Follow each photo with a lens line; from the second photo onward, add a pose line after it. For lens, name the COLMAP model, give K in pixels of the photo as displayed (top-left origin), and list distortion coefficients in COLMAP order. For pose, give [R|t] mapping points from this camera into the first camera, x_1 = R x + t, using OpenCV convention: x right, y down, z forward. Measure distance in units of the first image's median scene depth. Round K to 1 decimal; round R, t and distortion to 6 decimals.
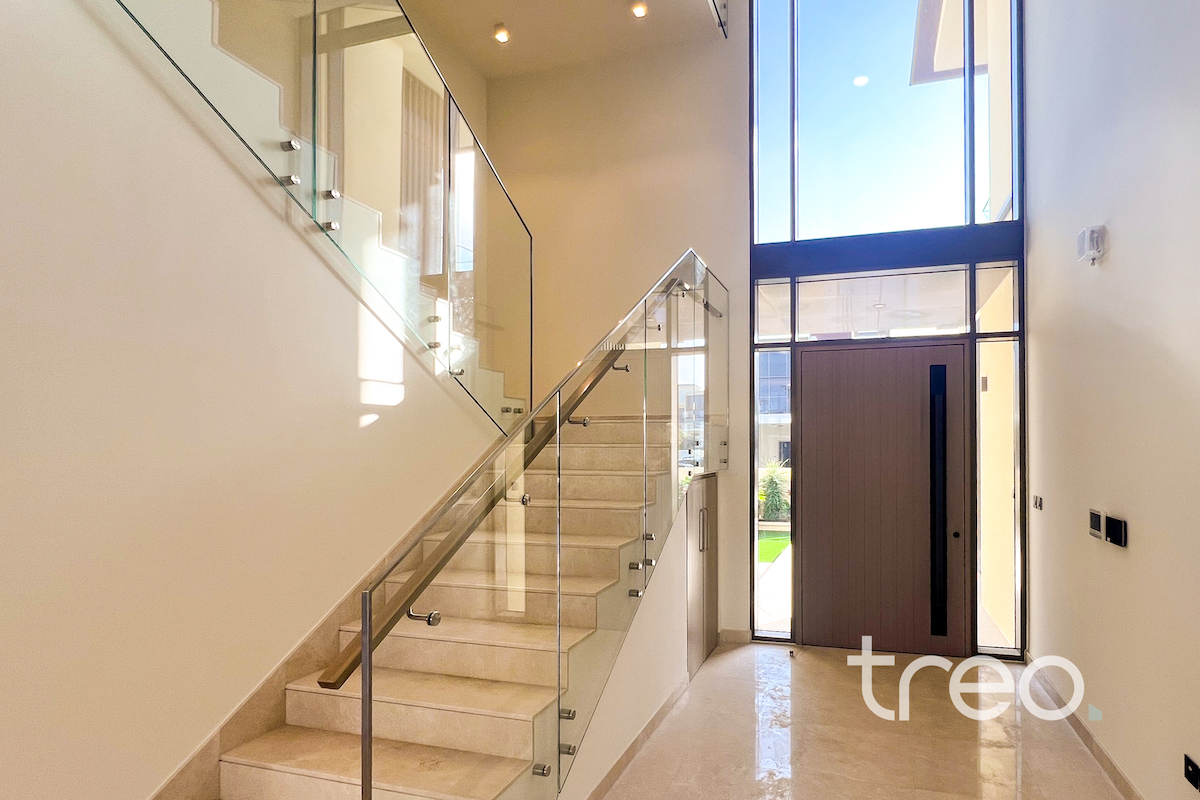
lens RADIAL K [[593.2, 0, 592.9], [0, 593.2, 422.4], [0, 0, 1]] dist [-0.000580, -0.000138]
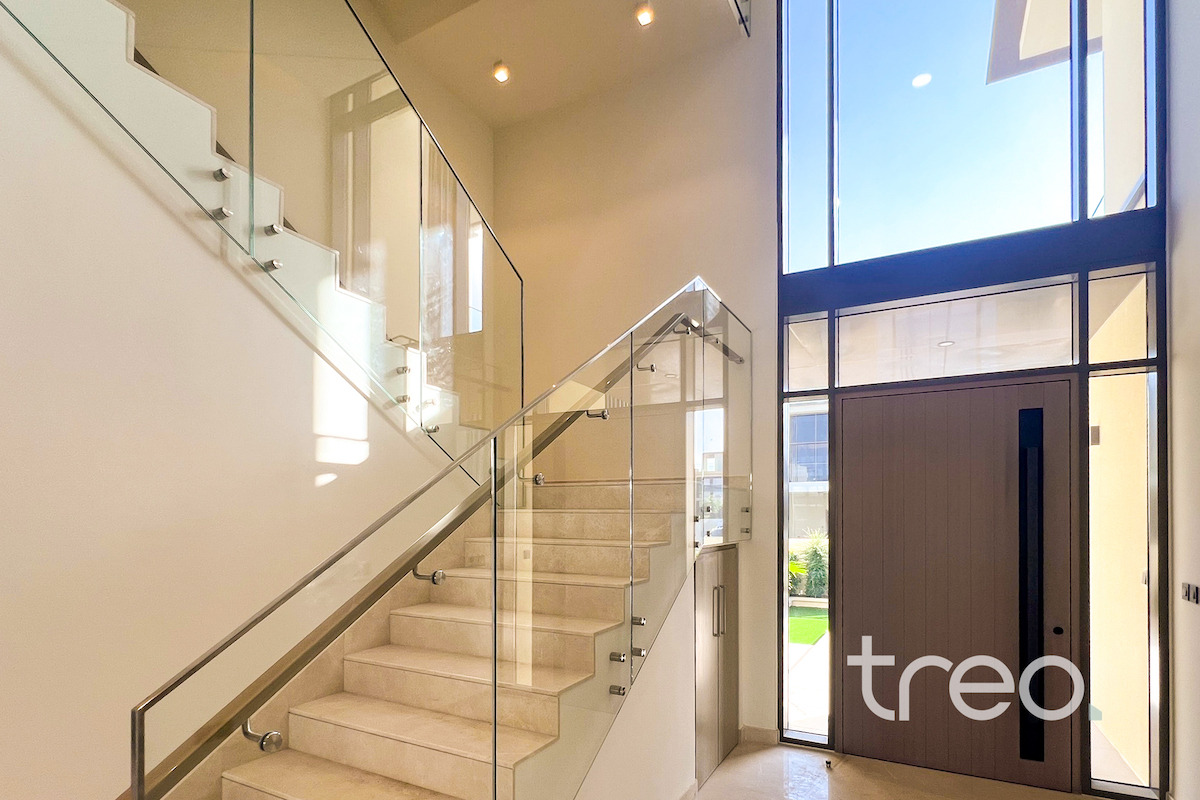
lens RADIAL K [[571.0, 0, 537.6], [0, 571.0, 493.0], [0, 0, 1]] dist [-0.000485, 0.000240]
pose [[0.985623, -0.000053, -0.168962, 0.077598], [0.000407, 0.999998, 0.002056, 0.010974], [0.168961, -0.002095, 0.985620, 0.164359]]
